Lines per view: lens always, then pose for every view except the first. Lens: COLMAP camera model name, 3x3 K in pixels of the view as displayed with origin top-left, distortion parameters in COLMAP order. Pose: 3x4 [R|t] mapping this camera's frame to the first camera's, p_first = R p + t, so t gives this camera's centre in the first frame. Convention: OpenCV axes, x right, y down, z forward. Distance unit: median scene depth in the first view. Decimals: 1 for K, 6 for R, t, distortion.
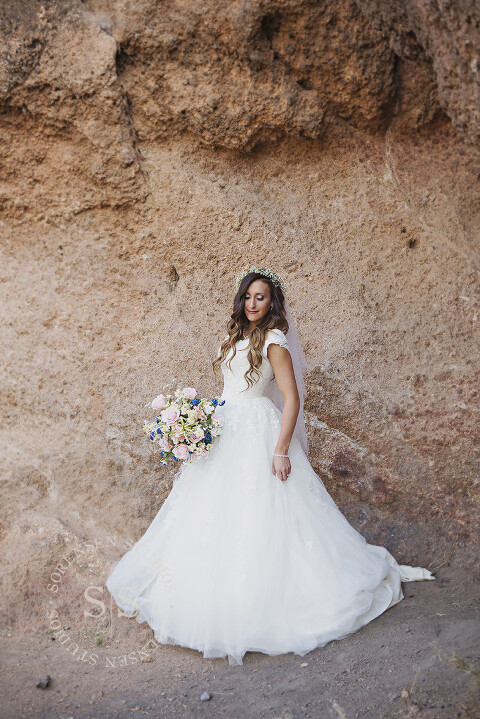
lens RADIAL K [[918.3, 0, 240.0], [0, 918.3, 359.5], [0, 0, 1]] dist [-0.017779, 0.056873]
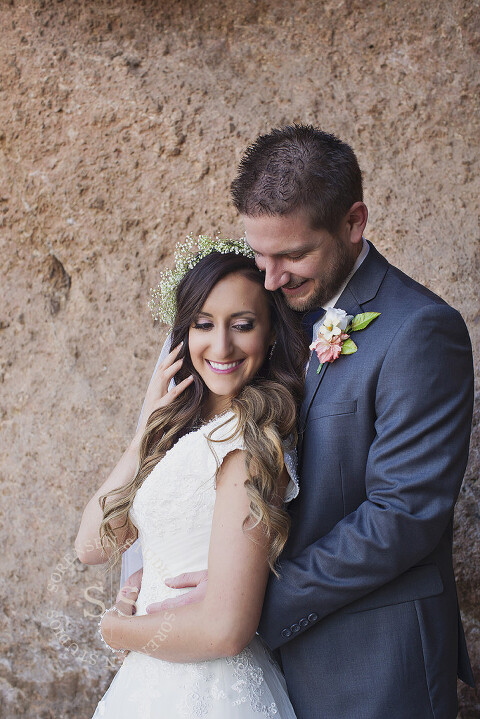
lens RADIAL K [[1001.0, 0, 240.0], [0, 1001.0, 359.5], [0, 0, 1]] dist [-0.113932, 0.028927]
pose [[0.983404, -0.128641, -0.127937, 0.074520], [0.135163, 0.989862, 0.043640, -0.060493], [0.121026, -0.060208, 0.990822, 0.523481]]
